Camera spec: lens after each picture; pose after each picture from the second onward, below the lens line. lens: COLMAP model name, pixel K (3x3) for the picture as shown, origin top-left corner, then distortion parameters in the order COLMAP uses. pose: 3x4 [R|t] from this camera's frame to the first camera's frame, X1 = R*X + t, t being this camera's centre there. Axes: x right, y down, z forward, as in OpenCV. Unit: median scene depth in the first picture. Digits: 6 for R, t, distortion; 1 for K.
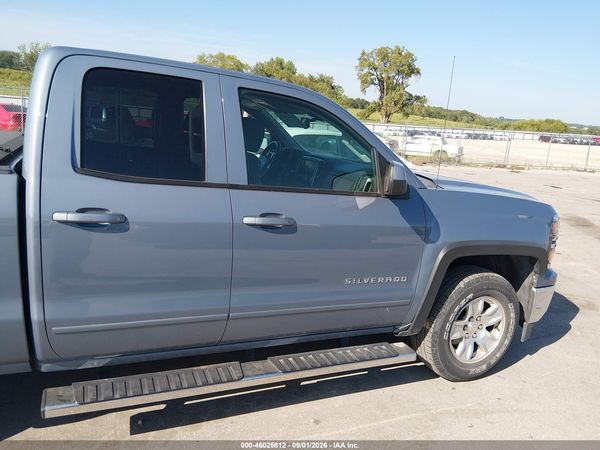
lens RADIAL K [[461.3, 0, 308.2], [0, 461.3, 217.9], [0, 0, 1]] dist [0.060620, -0.111731]
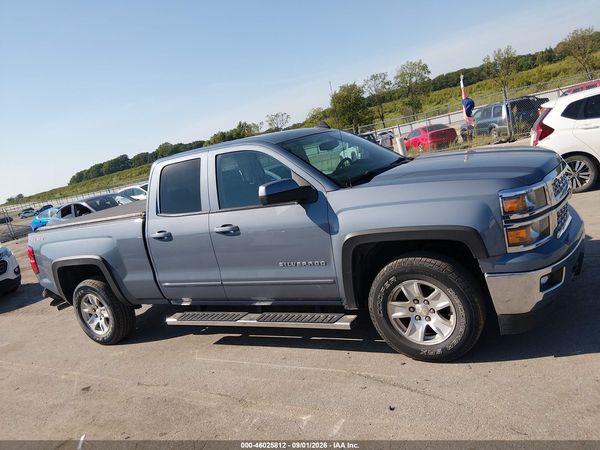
lens RADIAL K [[461.3, 0, 299.4], [0, 461.3, 225.7], [0, 0, 1]] dist [0.060620, -0.111731]
pose [[0.531646, -0.071077, -0.843979, 0.156776], [0.100937, 0.994688, -0.020186, 0.005870], [0.840931, -0.074457, 0.535996, 0.032629]]
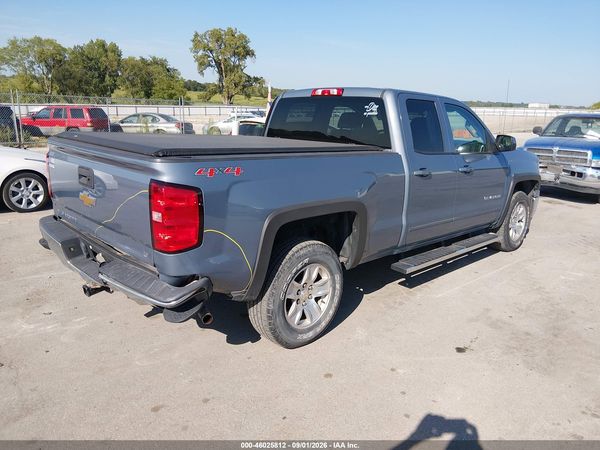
lens RADIAL K [[461.3, 0, 300.0], [0, 461.3, 220.7], [0, 0, 1]] dist [0.060620, -0.111731]
pose [[0.939022, -0.132990, 0.317098, -0.148374], [0.118530, 0.990850, 0.064557, 0.001238], [-0.322781, -0.023035, 0.946193, -0.070531]]
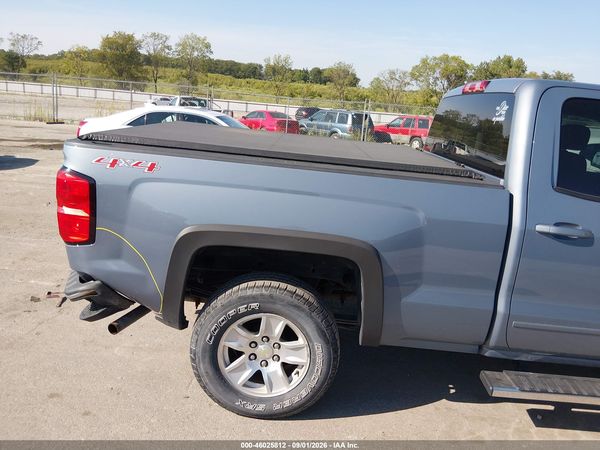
lens RADIAL K [[461.3, 0, 302.7], [0, 461.3, 223.6], [0, 0, 1]] dist [0.060620, -0.111731]
pose [[0.902378, 0.092566, -0.420887, -0.049775], [-0.089935, 0.995604, 0.026143, 0.000750], [0.421457, 0.014262, 0.906736, -0.026015]]
